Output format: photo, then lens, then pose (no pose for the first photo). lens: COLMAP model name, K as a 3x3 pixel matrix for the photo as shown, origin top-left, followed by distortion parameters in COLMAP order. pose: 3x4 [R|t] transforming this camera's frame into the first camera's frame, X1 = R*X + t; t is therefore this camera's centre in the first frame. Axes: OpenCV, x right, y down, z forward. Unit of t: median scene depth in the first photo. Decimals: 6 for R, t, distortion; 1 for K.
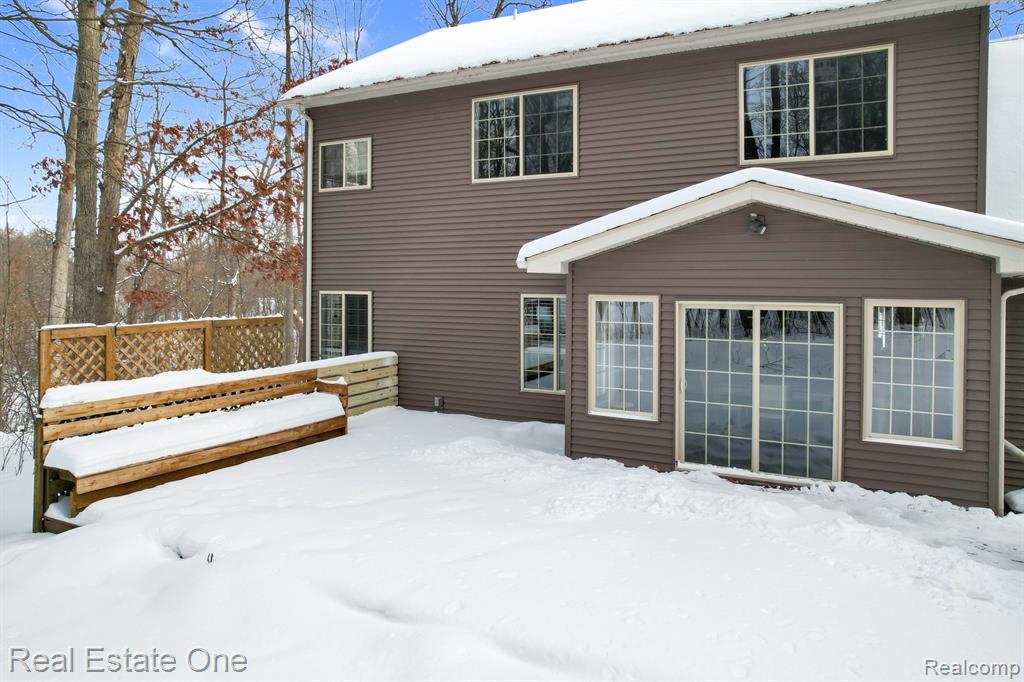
lens RADIAL K [[679.3, 0, 513.4], [0, 679.3, 328.1], [0, 0, 1]] dist [-0.086764, 0.075155]
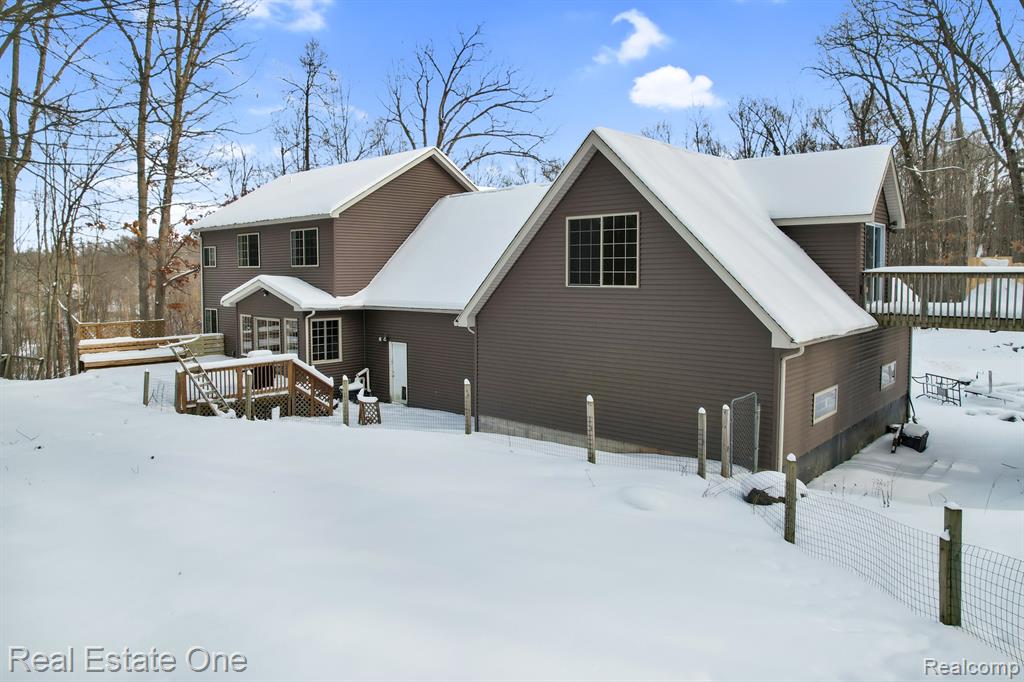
lens RADIAL K [[679.3, 0, 513.4], [0, 679.3, 328.1], [0, 0, 1]] dist [-0.086764, 0.075155]
pose [[0.970669, 0.008269, -0.240278, 1.973448], [-0.007718, 0.999965, 0.003234, -0.002443], [0.240296, -0.001284, 0.970699, -1.560366]]
